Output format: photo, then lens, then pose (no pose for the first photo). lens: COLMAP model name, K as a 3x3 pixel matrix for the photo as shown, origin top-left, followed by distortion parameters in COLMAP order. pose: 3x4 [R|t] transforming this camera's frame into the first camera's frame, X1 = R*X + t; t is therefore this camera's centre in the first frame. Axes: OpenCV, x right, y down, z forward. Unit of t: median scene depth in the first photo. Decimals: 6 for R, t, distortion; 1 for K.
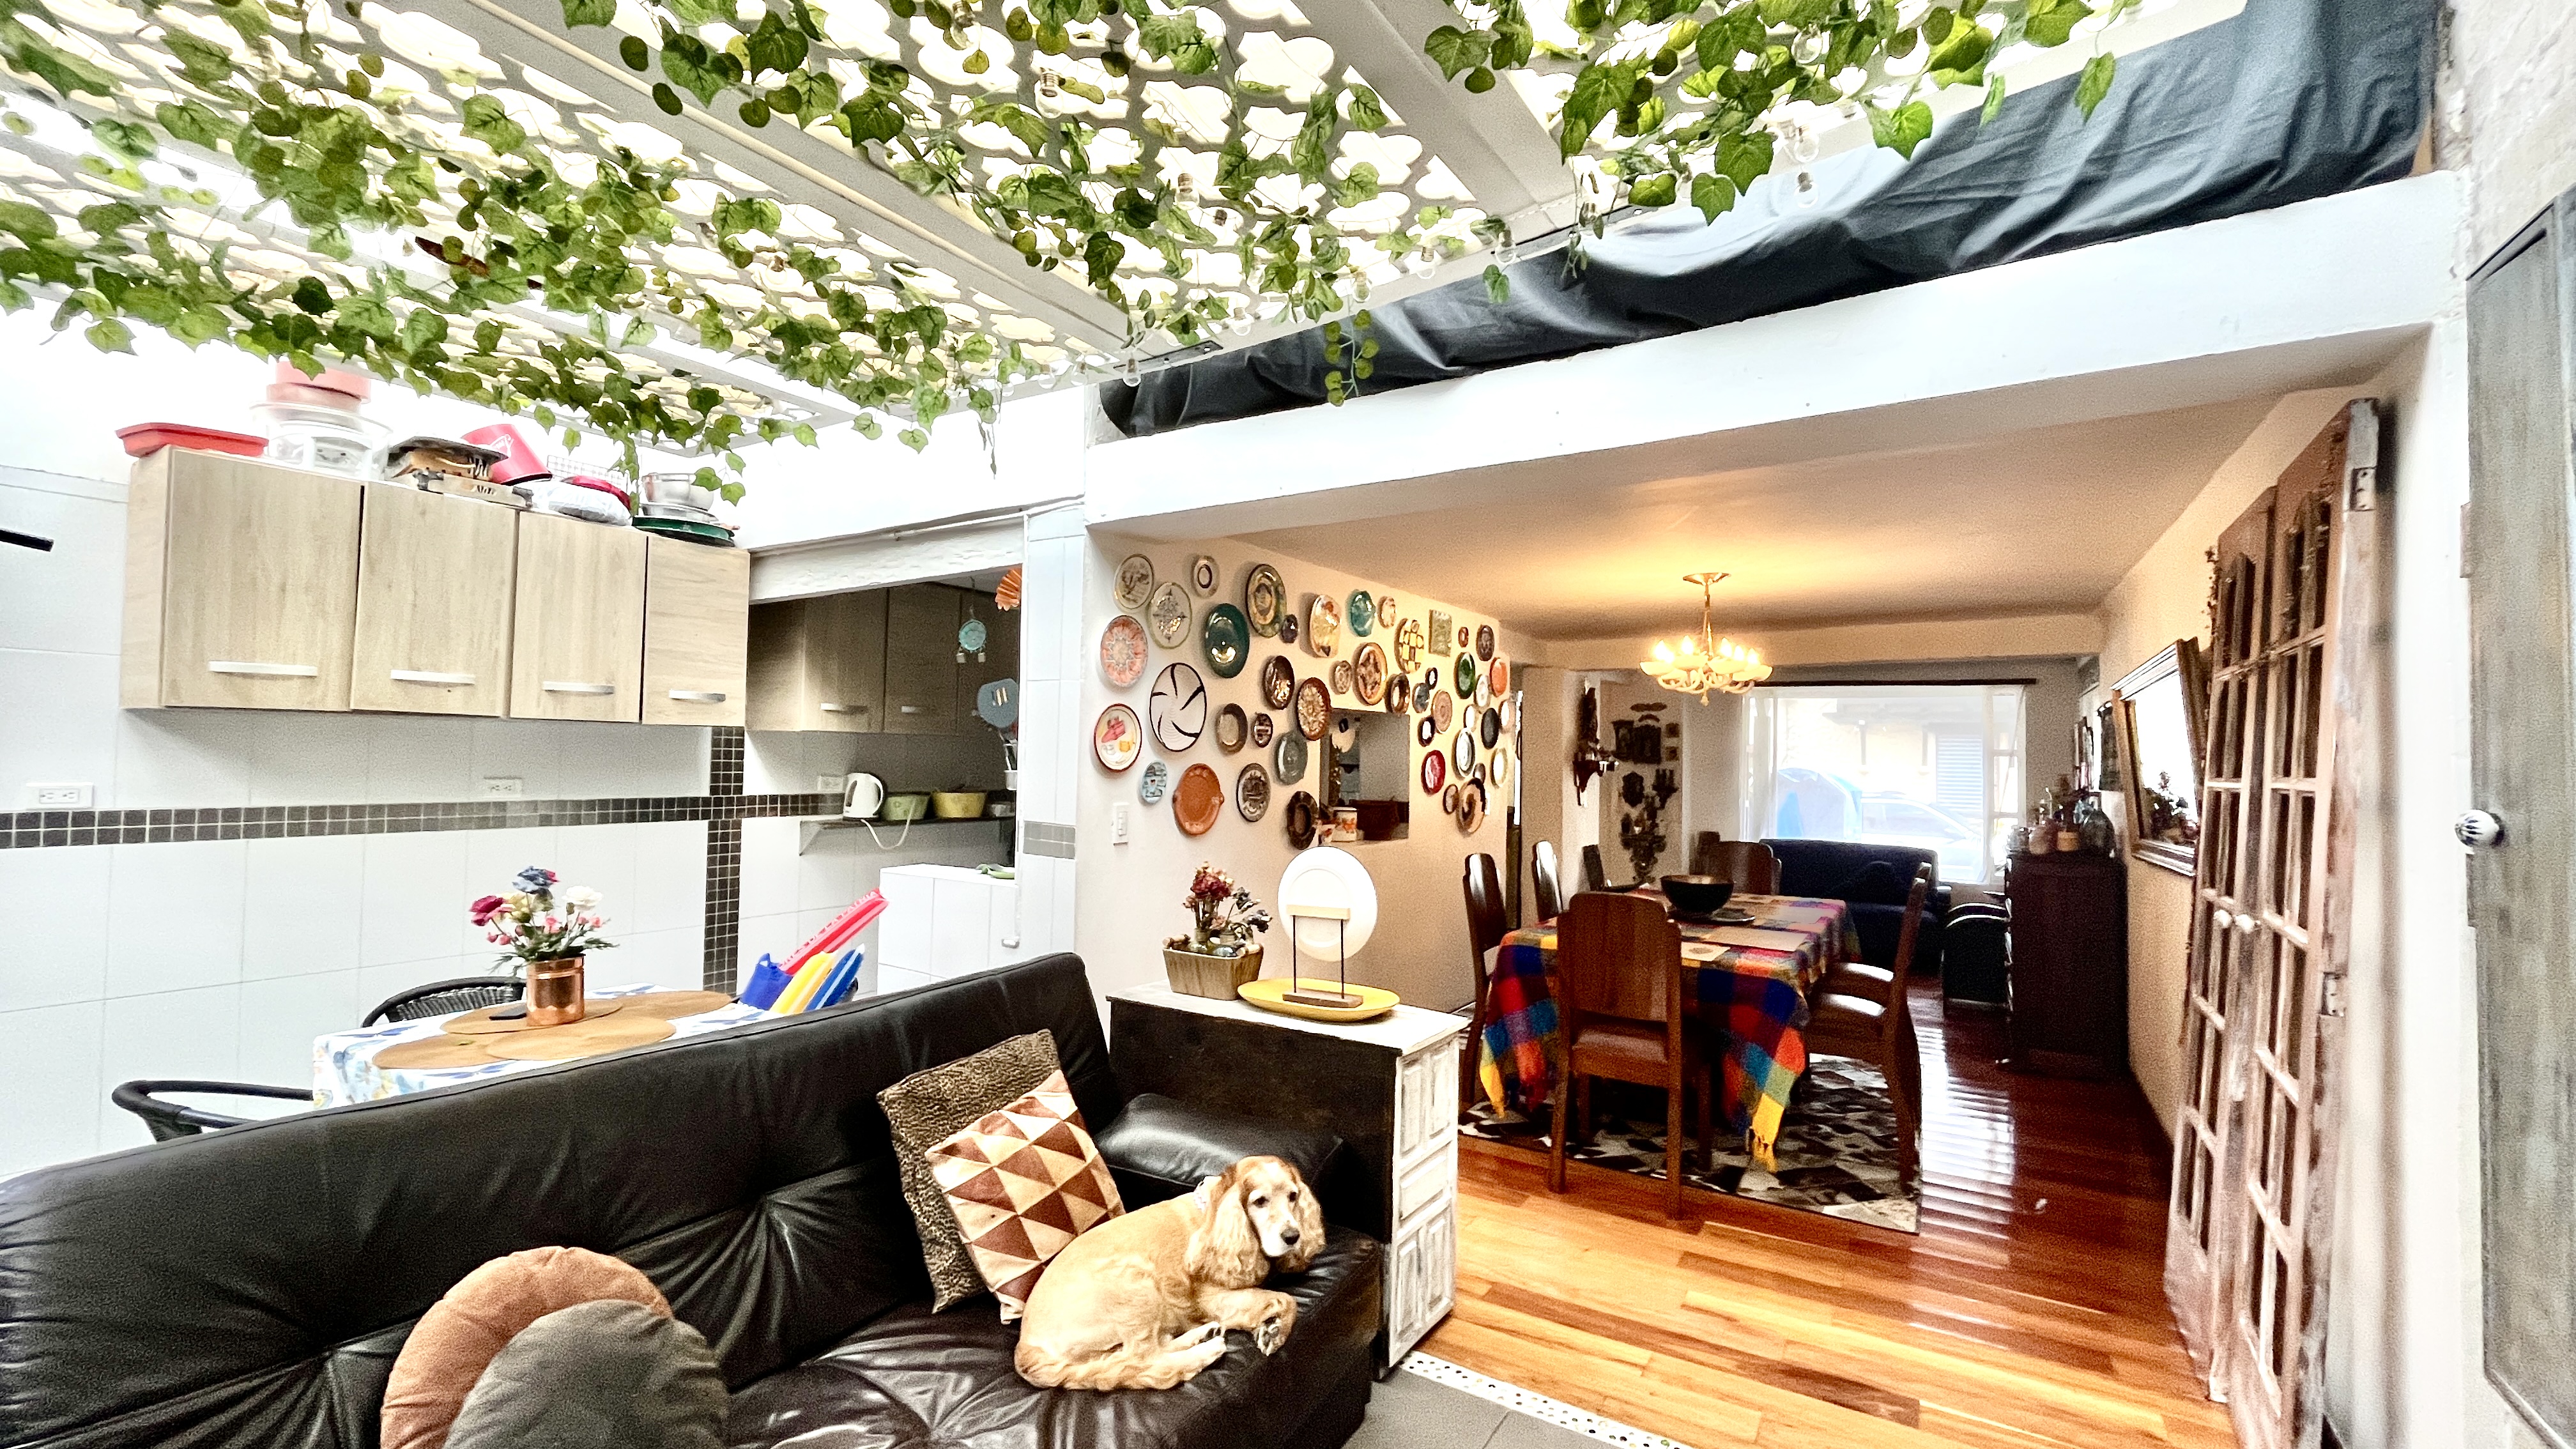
lens RADIAL K [[1053.2, 0, 1288.0], [0, 1053.2, 724.5], [0, 0, 1]] dist [-0.001717, -0.000047]
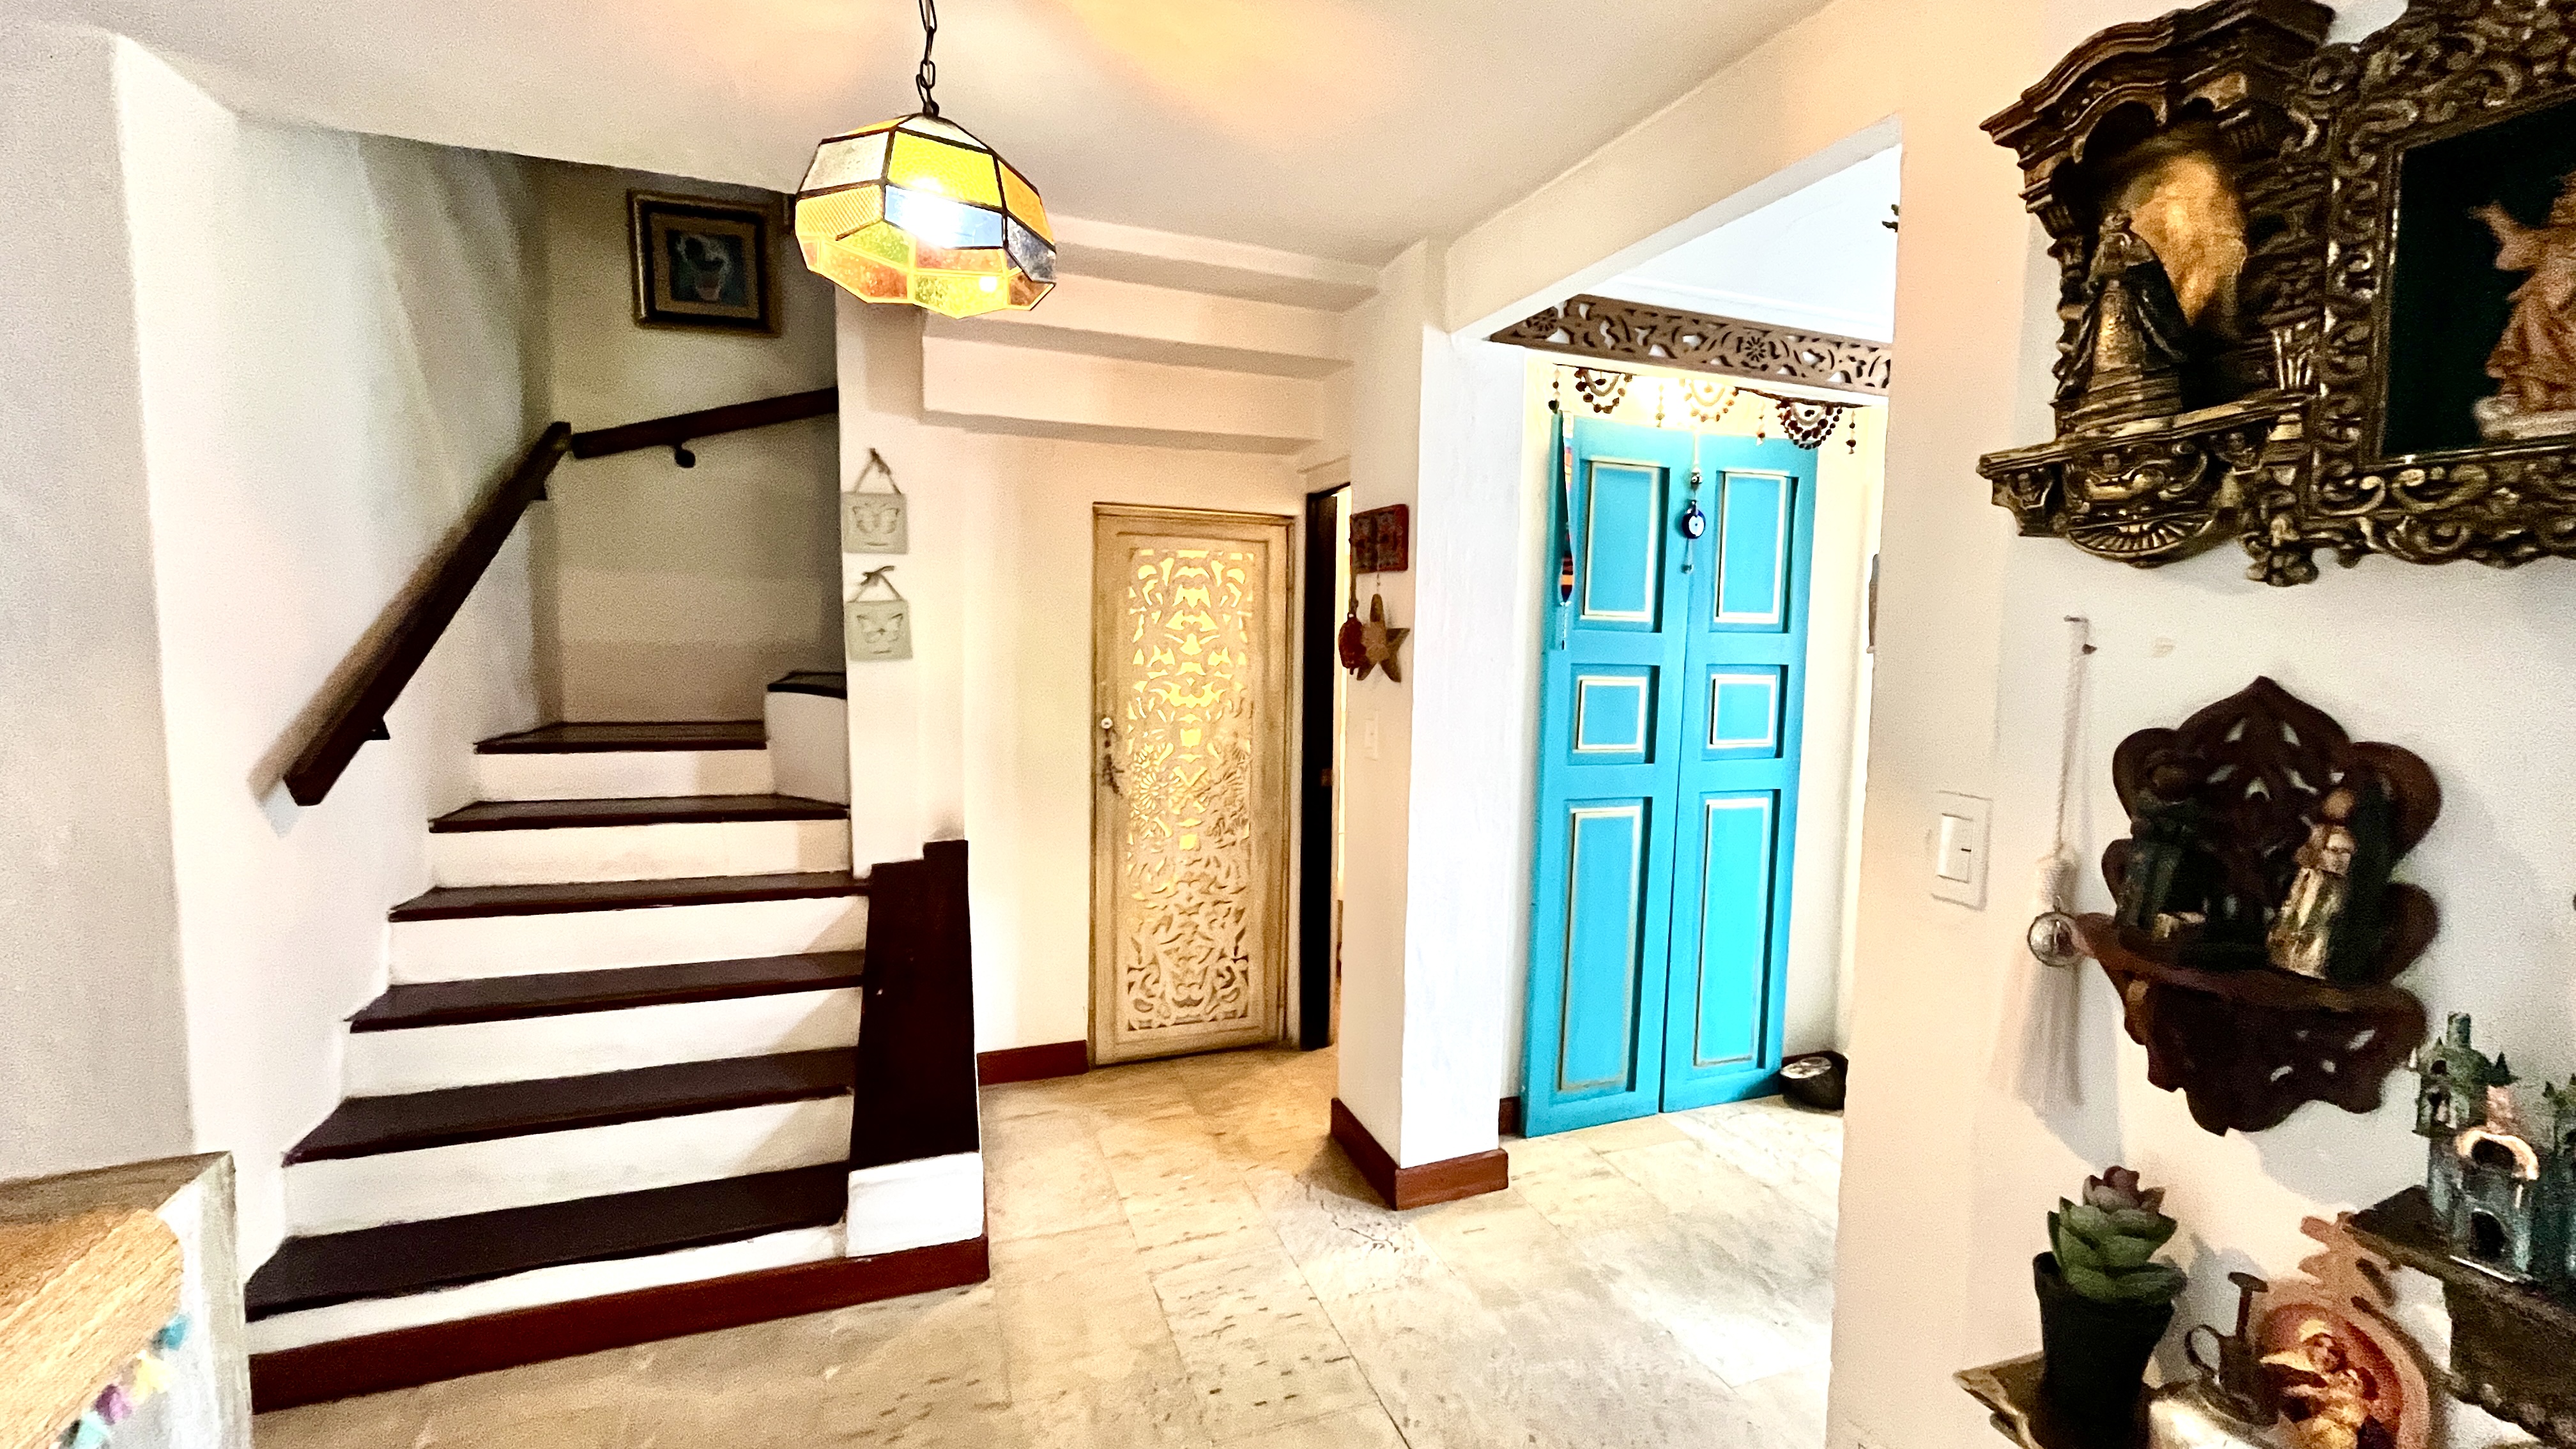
lens RADIAL K [[1054.4, 0, 1288.0], [0, 1054.4, 724.5], [0, 0, 1]] dist [-0.002200, -0.000294]
pose [[0.798605, 0.039200, -0.600578, 0.585315], [0.017907, 0.995887, 0.088813, 0.072627], [0.601589, -0.081681, 0.794619, 1.645693]]
